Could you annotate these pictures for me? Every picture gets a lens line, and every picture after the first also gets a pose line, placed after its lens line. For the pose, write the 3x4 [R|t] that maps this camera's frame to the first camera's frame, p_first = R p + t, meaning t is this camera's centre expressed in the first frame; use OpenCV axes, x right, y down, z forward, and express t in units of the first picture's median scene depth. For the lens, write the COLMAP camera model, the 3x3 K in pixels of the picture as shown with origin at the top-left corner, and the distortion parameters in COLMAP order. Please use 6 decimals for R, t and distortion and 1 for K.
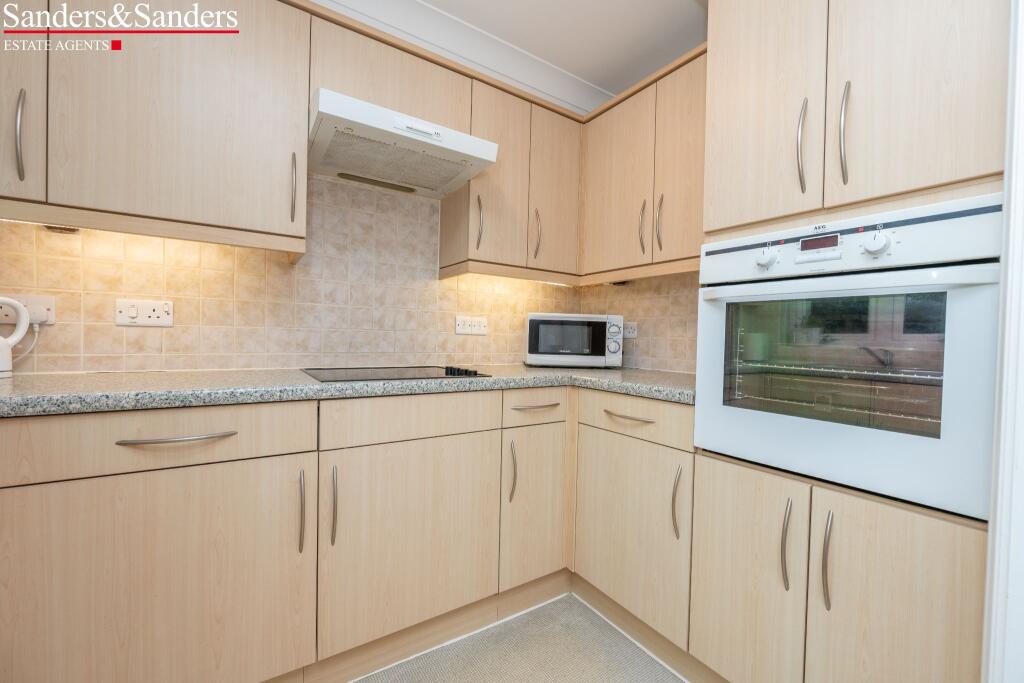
lens RADIAL K [[416.7, 0, 490.9], [0, 416.7, 366.9], [0, 0, 1]] dist [-0.002657, -0.000359]
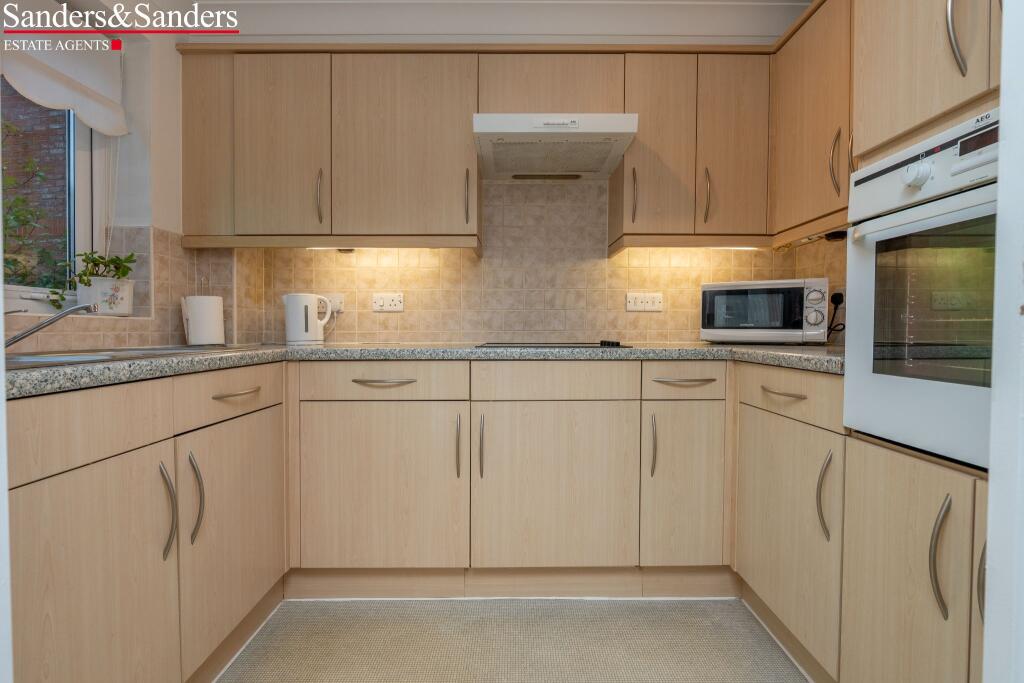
lens RADIAL K [[438.3, 0, 506.5], [0, 438.3, 372.2], [0, 0, 1]] dist [-0.001875, -0.000299]
pose [[0.839525, 0.029373, -0.542526, 0.305879], [-0.020616, 0.999541, 0.022213, 0.061514], [0.542929, -0.007464, 0.839745, -0.052531]]
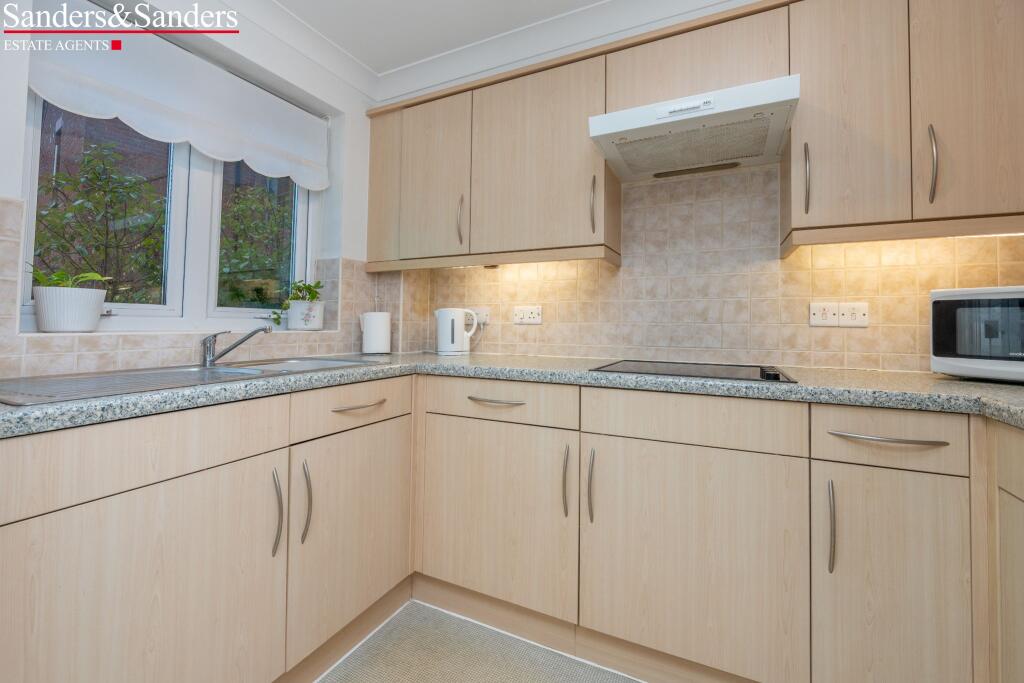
lens RADIAL K [[421.0, 0, 523.0], [0, 421.0, 333.1], [0, 0, 1]] dist [-0.000152, -0.000311]
pose [[0.529412, -0.001890, -0.848363, 0.355301], [-0.057563, 0.997613, -0.038144, -0.008580], [0.846410, 0.069028, 0.528040, 0.187463]]
